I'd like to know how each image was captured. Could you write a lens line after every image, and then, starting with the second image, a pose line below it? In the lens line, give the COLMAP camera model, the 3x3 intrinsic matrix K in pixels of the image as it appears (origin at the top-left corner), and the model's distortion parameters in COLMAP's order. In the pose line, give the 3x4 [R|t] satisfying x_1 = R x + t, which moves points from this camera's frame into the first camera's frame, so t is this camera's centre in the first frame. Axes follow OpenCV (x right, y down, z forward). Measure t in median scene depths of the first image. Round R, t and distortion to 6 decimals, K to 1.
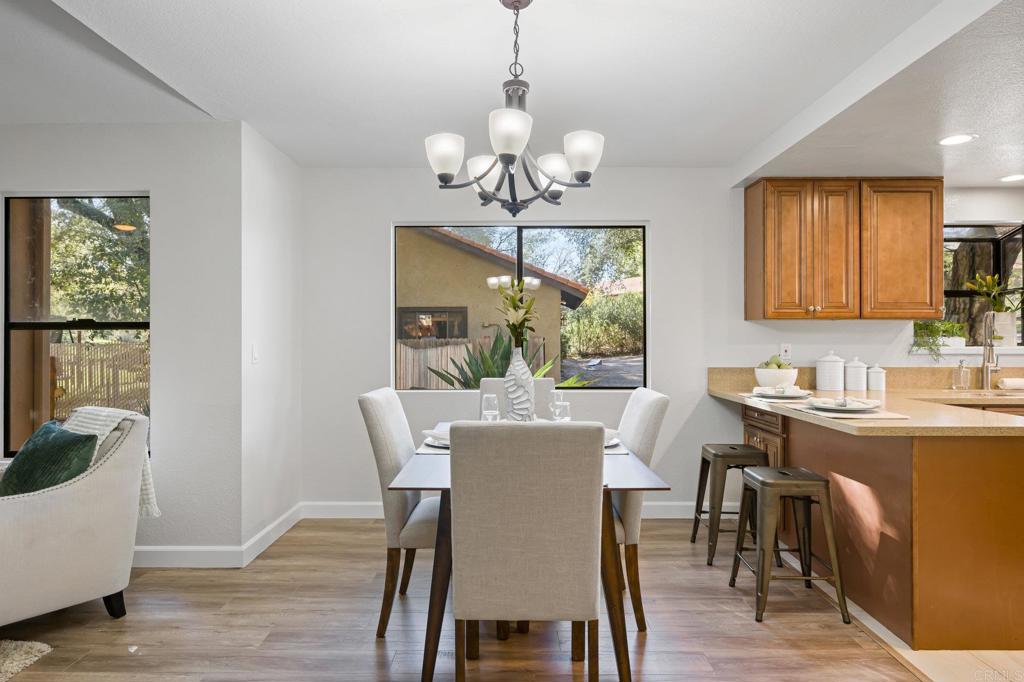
lens RADIAL K [[611.6, 0, 509.7], [0, 611.6, 334.9], [0, 0, 1]] dist [-0.003442, -0.002245]
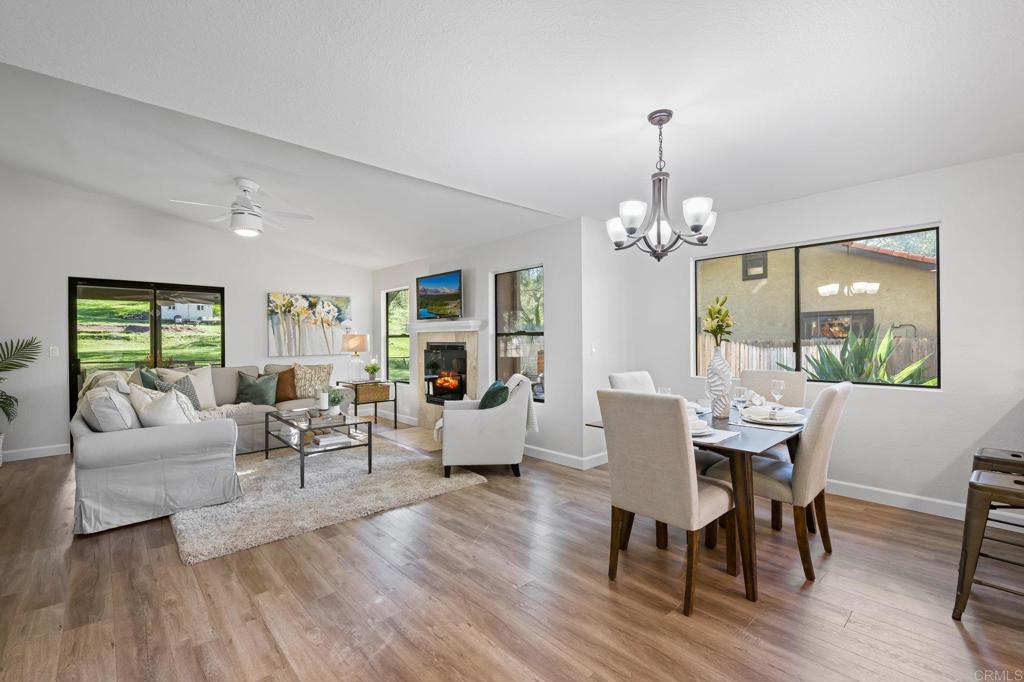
lens RADIAL K [[445.3, 0, 509.1], [0, 445.3, 341.1], [0, 0, 1]] dist [-0.000223, -0.000644]
pose [[0.680447, -0.002267, -0.732794, 0.307424], [0.009065, 0.999945, 0.005324, -0.000498], [0.732741, -0.010265, 0.680430, -0.024043]]
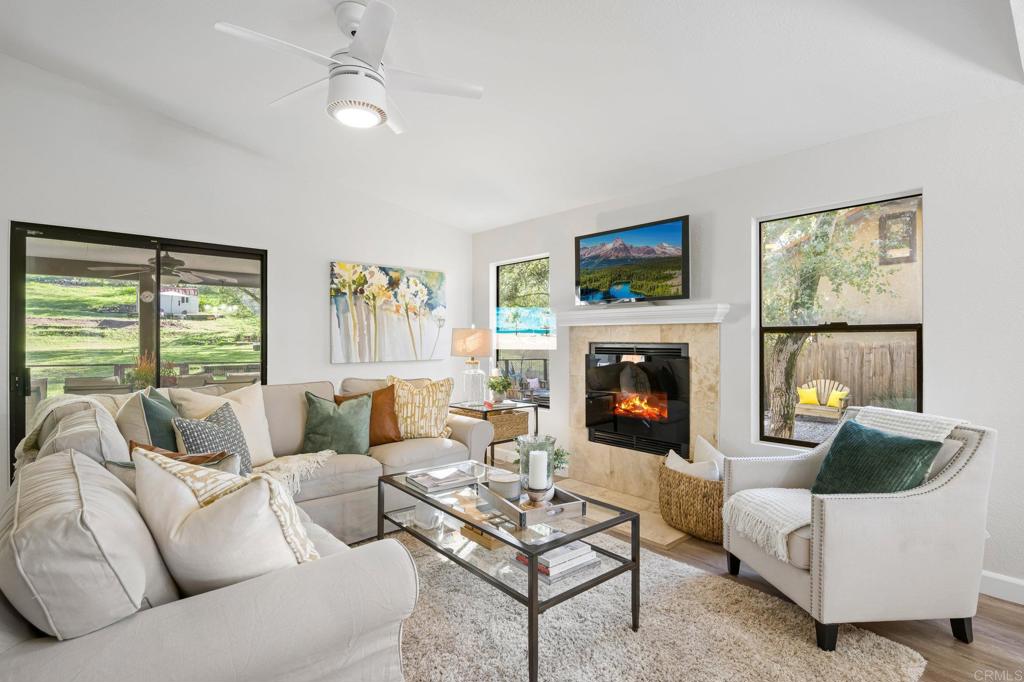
lens RADIAL K [[495.4, 0, 507.7], [0, 495.4, 339.7], [0, 0, 1]] dist [-0.003159, 0.000721]
pose [[0.665402, 0.000470, -0.746485, -0.382352], [0.002121, 0.999995, 0.002521, 0.000691], [0.746482, -0.003261, 0.665397, -0.012757]]
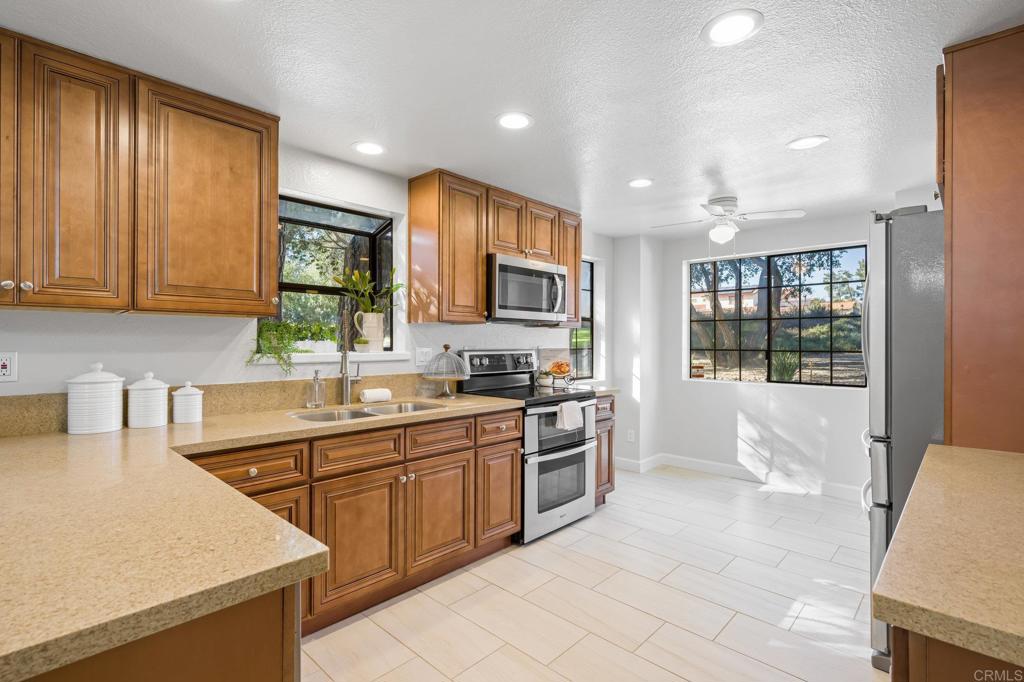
lens RADIAL K [[495.4, 0, 518.0], [0, 495.4, 340.1], [0, 0, 1]] dist [-0.003159, 0.000721]
pose [[0.671412, 0.003119, 0.741078, 0.473995], [-0.004256, 0.999991, -0.000353, 0.001617], [-0.741072, -0.002917, 0.671419, 0.405951]]
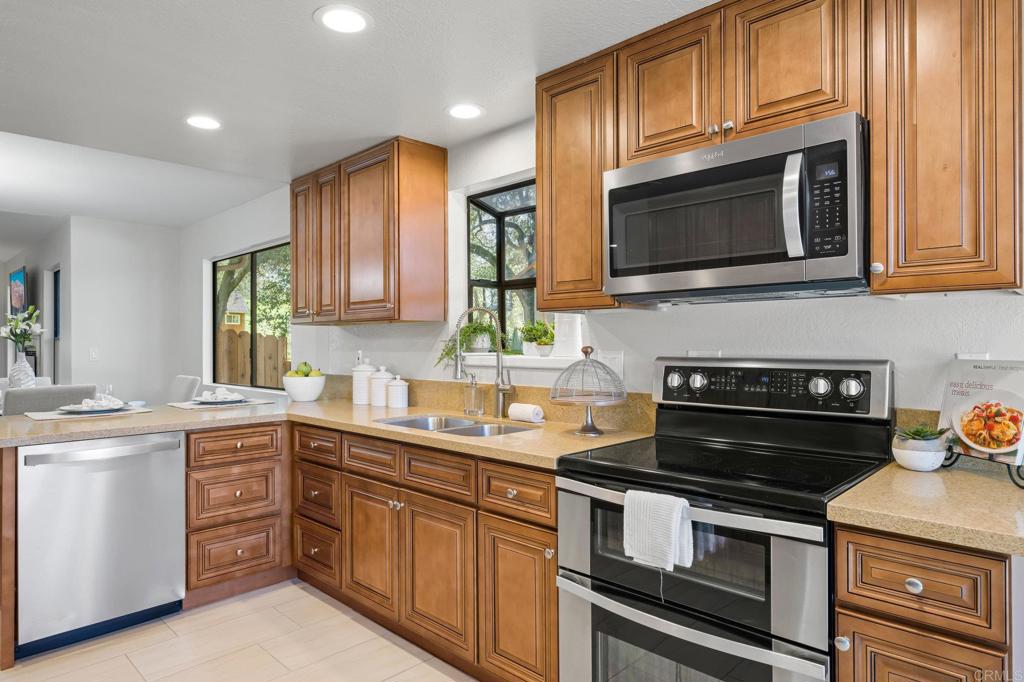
lens RADIAL K [[605.1, 0, 511.9], [0, 605.1, 339.6], [0, 0, 1]] dist [-0.001613, -0.001725]
pose [[0.722167, -0.007959, -0.691673, 1.370224], [0.008251, 0.999962, -0.002892, 0.003142], [0.691669, -0.003619, 0.722205, 0.549097]]
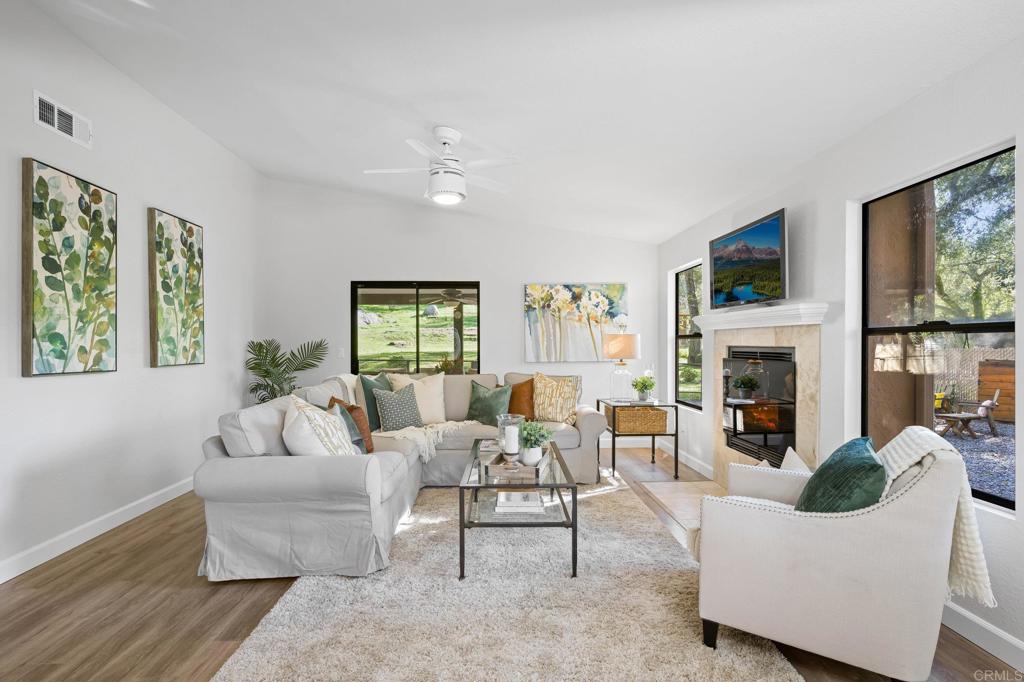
lens RADIAL K [[479.6, 0, 507.7], [0, 479.6, 348.0], [0, 0, 1]] dist [-0.001791, -0.000641]
pose [[0.037363, 0.009399, -0.999258, -0.050619], [0.008015, 0.999921, 0.009705, 0.000129], [0.999270, -0.008372, 0.037285, 0.337549]]
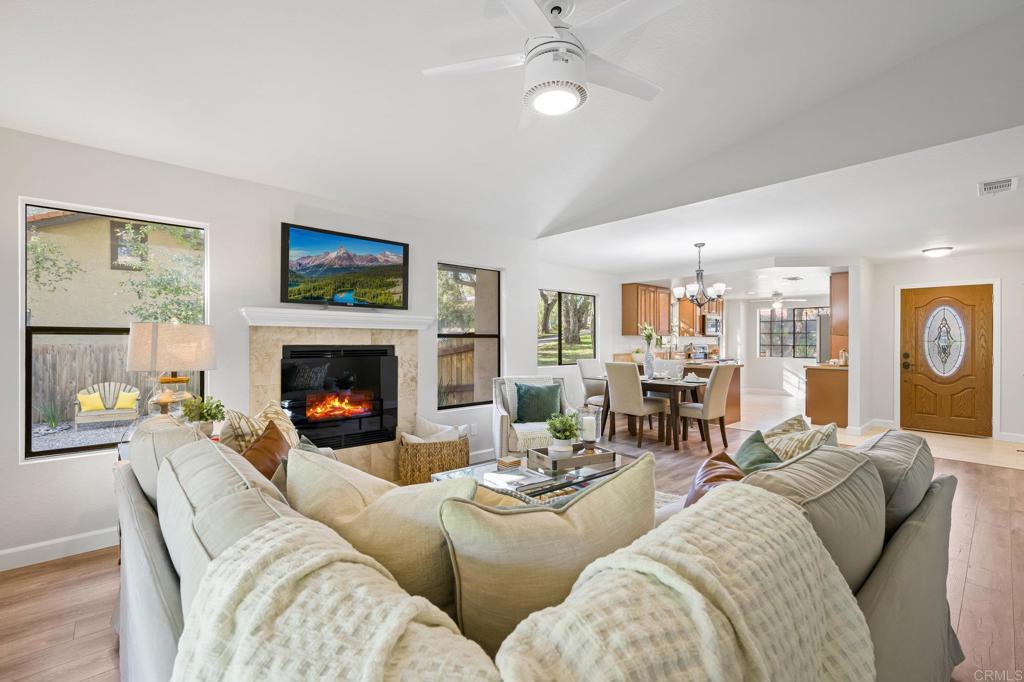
lens RADIAL K [[445.3, 0, 507.0], [0, 445.3, 341.6], [0, 0, 1]] dist [-0.000223, -0.000644]
pose [[0.737201, -0.000274, 0.675674, -1.354758], [-0.002753, 0.999990, 0.003409, -0.002150], [-0.675668, -0.004373, 0.737193, -0.070724]]
